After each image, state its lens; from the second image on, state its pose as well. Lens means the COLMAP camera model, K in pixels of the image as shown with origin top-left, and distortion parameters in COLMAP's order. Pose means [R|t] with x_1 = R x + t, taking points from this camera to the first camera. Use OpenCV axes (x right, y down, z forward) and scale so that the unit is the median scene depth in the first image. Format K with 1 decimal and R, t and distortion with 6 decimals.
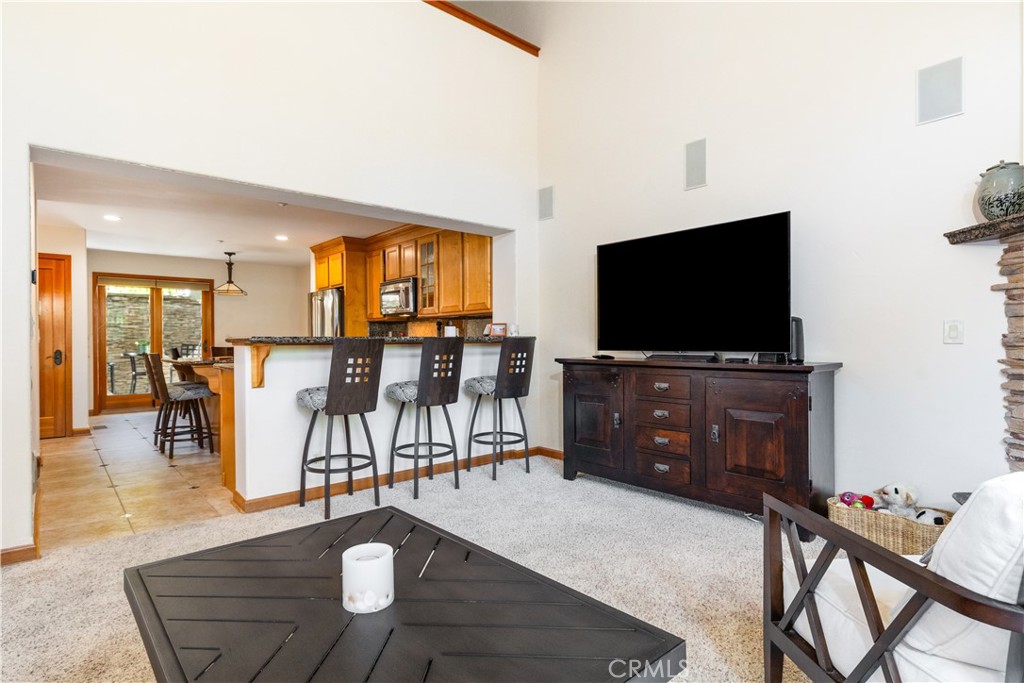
lens RADIAL K [[535.4, 0, 510.9], [0, 535.4, 340.1], [0, 0, 1]] dist [0.006221, 0.000611]
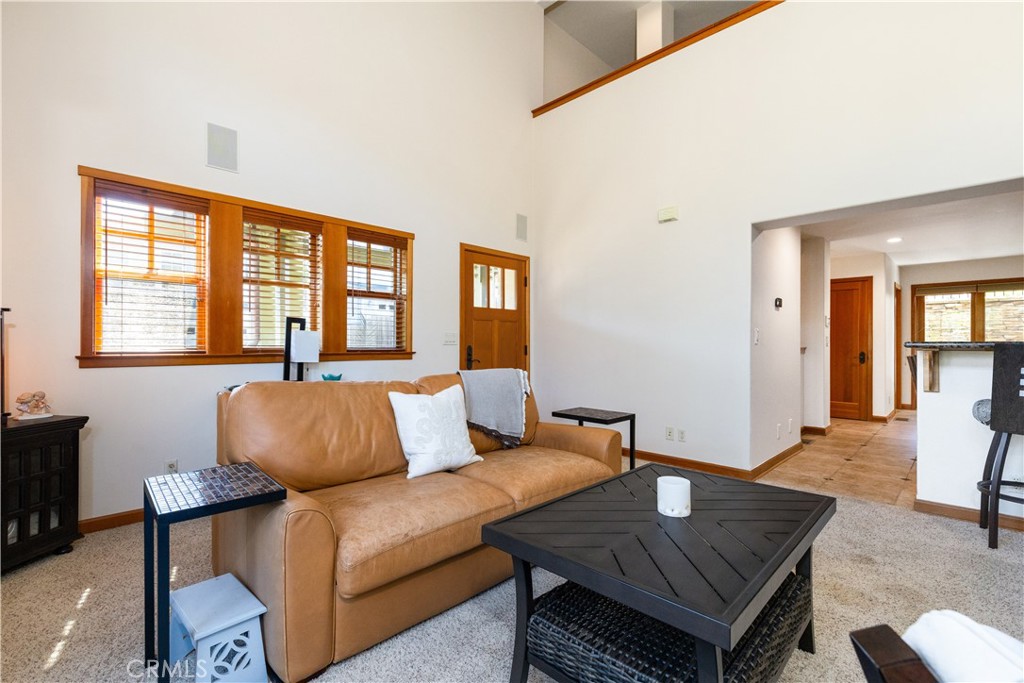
lens RADIAL K [[465.0, 0, 509.2], [0, 465.0, 341.9], [0, 0, 1]] dist [0.002850, 0.000321]
pose [[0.086733, 0.001304, -0.996231, 0.137569], [-0.006097, 0.999981, 0.000778, -0.000844], [0.996213, 0.006007, 0.086739, 0.052926]]
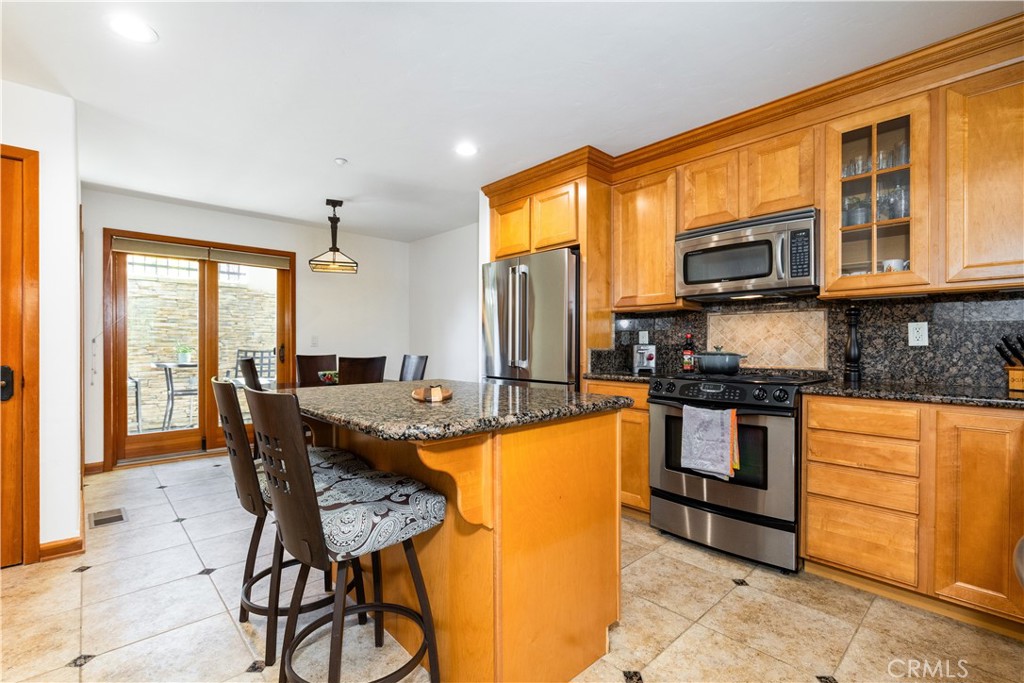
lens RADIAL K [[465.0, 0, 511.1], [0, 465.0, 342.4], [0, 0, 1]] dist [0.002850, 0.000321]
pose [[0.999497, 0.003693, 0.031491, -0.333596], [-0.003528, 0.999980, -0.005284, -0.000337], [-0.031510, 0.005171, 0.999490, 0.457489]]
